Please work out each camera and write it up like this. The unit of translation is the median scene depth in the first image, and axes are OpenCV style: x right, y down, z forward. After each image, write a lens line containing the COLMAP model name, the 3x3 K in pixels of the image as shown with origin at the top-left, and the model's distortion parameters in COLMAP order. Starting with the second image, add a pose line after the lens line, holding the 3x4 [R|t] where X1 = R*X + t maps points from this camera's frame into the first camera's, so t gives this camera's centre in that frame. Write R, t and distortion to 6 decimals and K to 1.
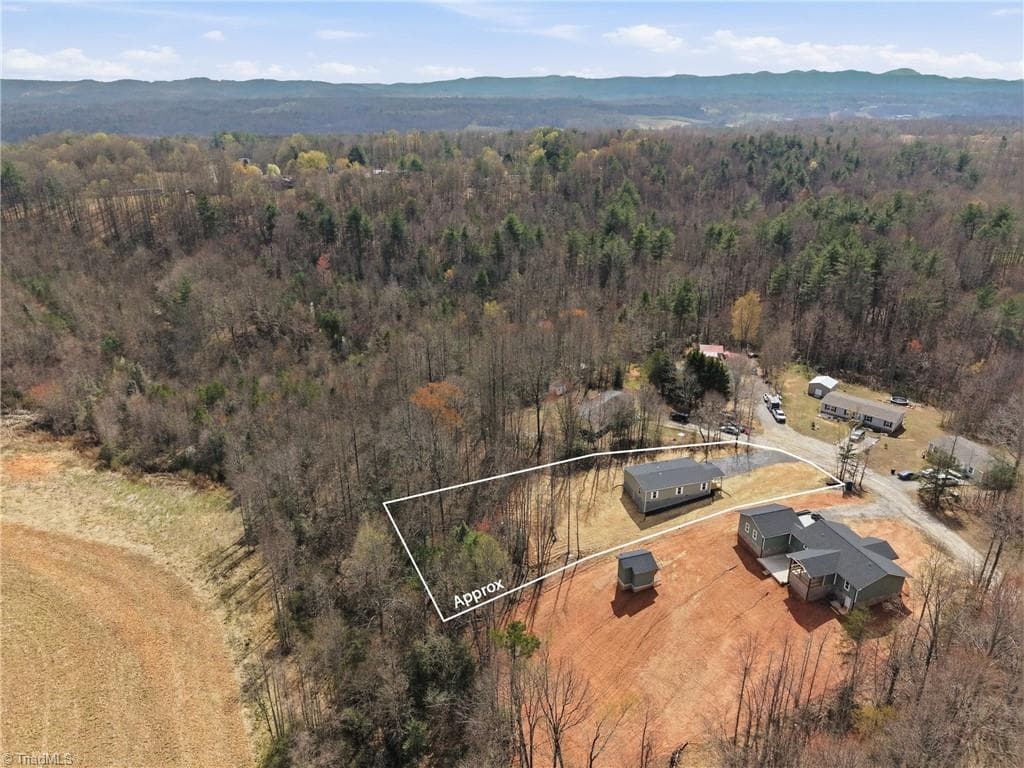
lens RADIAL K [[666.9, 0, 512.0], [0, 666.9, 384.0], [0, 0, 1]] dist [0.072101, -0.088280]
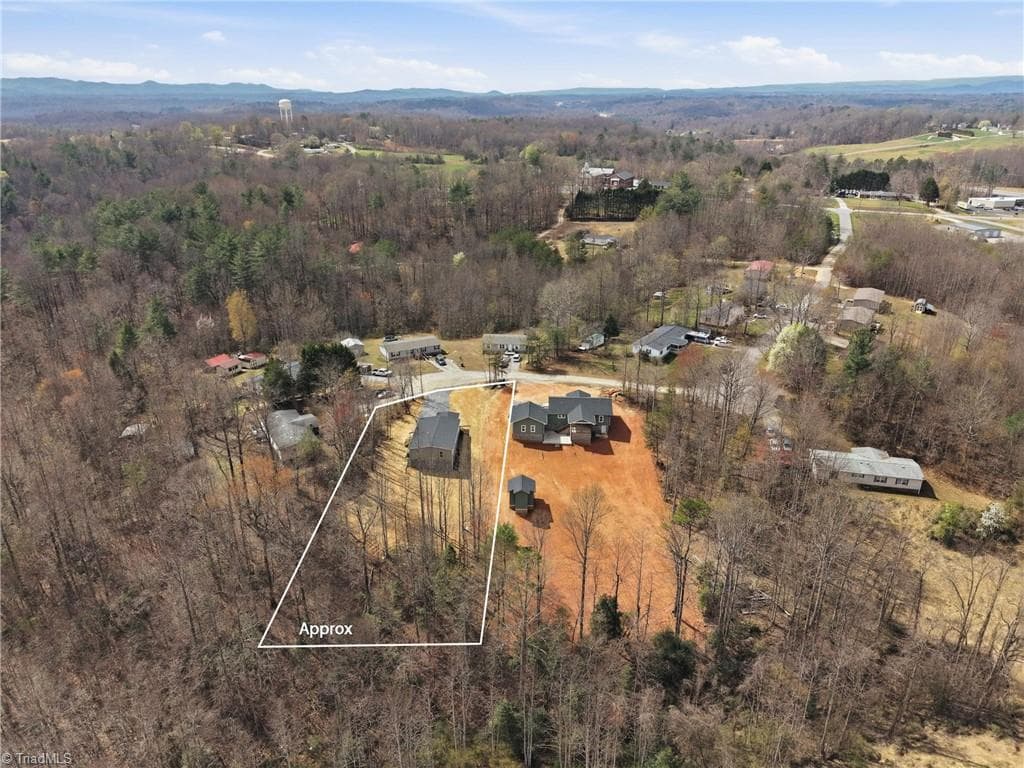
lens RADIAL K [[666.9, 0, 512.0], [0, 666.9, 384.0], [0, 0, 1]] dist [0.072101, -0.088280]
pose [[0.391614, -0.382592, 0.836816, -0.726099], [0.390006, 0.892737, 0.225644, -0.166895], [-0.833387, 0.237998, 0.498822, 0.372319]]
